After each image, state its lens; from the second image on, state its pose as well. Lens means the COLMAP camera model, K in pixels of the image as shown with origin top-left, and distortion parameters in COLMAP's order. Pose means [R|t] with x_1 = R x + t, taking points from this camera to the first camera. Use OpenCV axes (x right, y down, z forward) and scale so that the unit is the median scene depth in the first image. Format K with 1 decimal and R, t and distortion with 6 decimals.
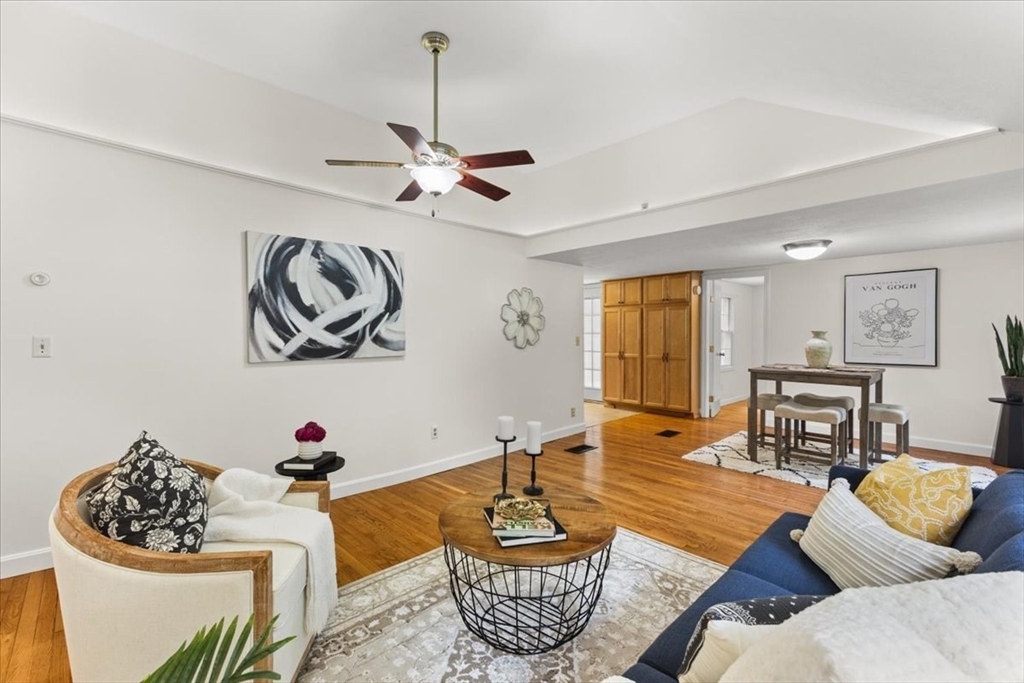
lens RADIAL K [[445.0, 0, 510.9], [0, 445.0, 339.2], [0, 0, 1]] dist [0.012232, -0.000697]
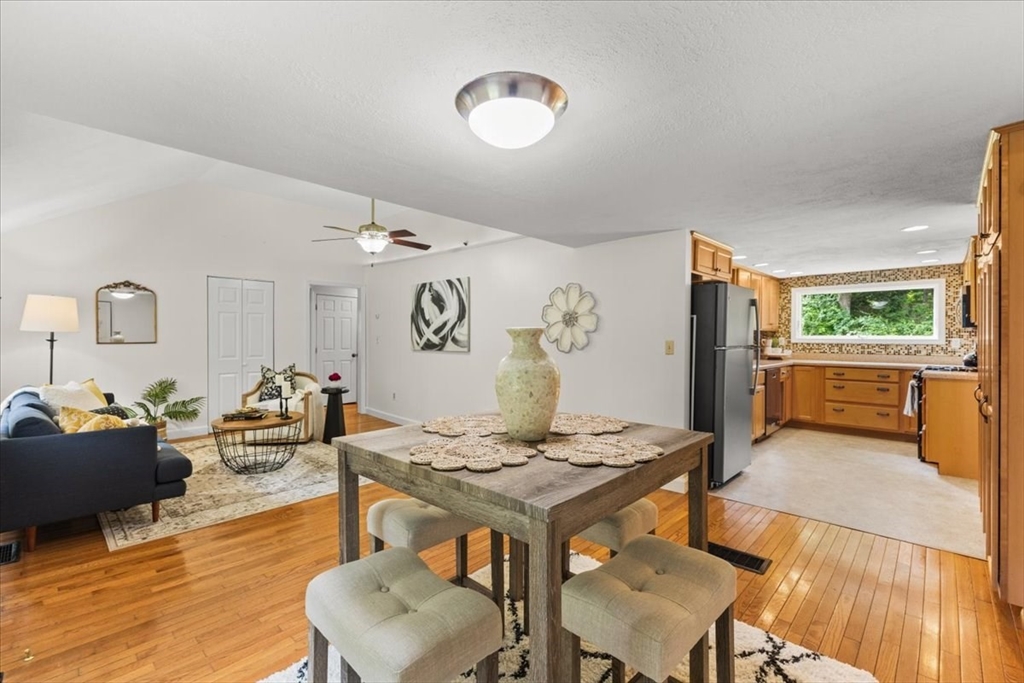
lens RADIAL K [[445.0, 0, 510.9], [0, 445.0, 339.2], [0, 0, 1]] dist [0.012232, -0.000697]
pose [[0.044932, 0.007445, -0.998962, 1.111586], [-0.014973, 0.999865, 0.006779, -0.012357], [0.998878, 0.014653, 0.045037, 1.043906]]
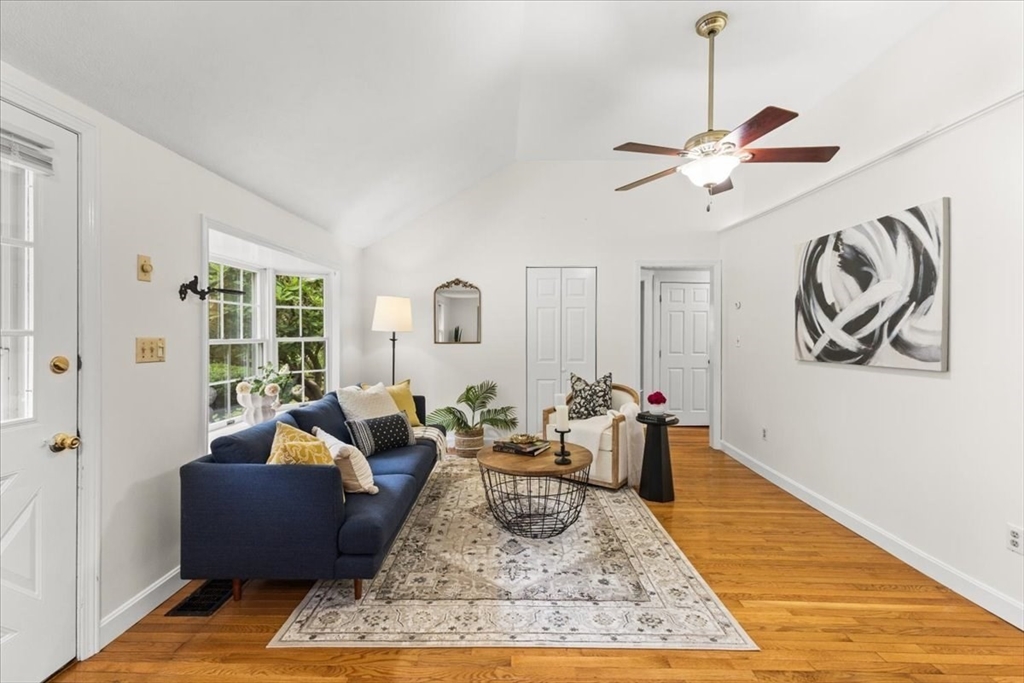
lens RADIAL K [[445.0, 0, 510.9], [0, 445.0, 339.2], [0, 0, 1]] dist [0.012232, -0.000697]
pose [[-0.695492, 0.005993, -0.718509, 0.576497], [-0.010201, 0.999782, 0.018213, -0.010530], [0.718462, 0.019997, -0.695279, 0.977483]]
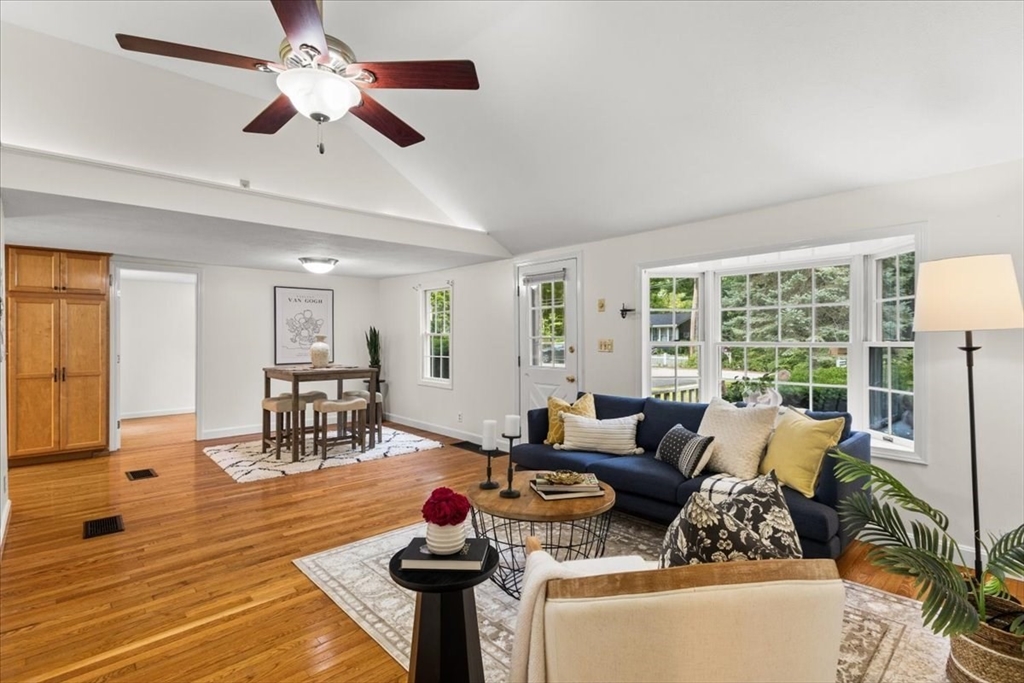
lens RADIAL K [[490.3, 0, 507.9], [0, 490.3, 340.1], [0, 0, 1]] dist [0.006974, -0.000561]
pose [[0.027792, -0.005196, 0.999600, -0.621782], [0.015488, 0.999869, 0.004767, -0.006329], [-0.999494, 0.015349, 0.027868, 0.514284]]
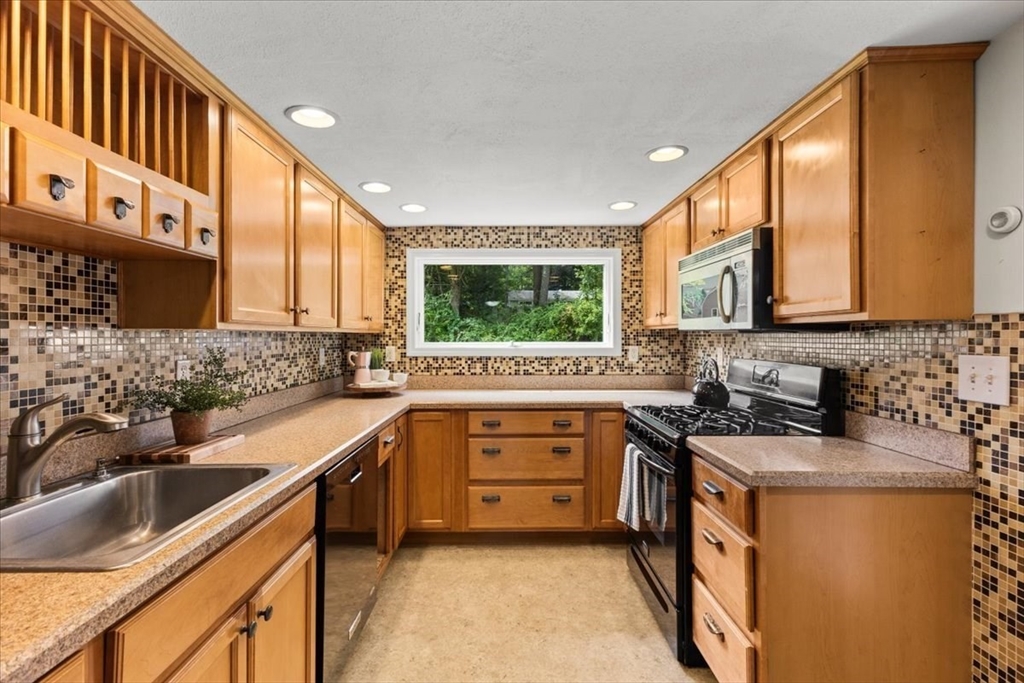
lens RADIAL K [[445.0, 0, 510.9], [0, 445.0, 339.2], [0, 0, 1]] dist [0.012232, -0.000697]
pose [[0.731141, 0.004452, -0.682212, 0.204625], [-0.006738, 0.999977, -0.000695, -0.036861], [0.682193, 0.005104, 0.731154, 1.686340]]
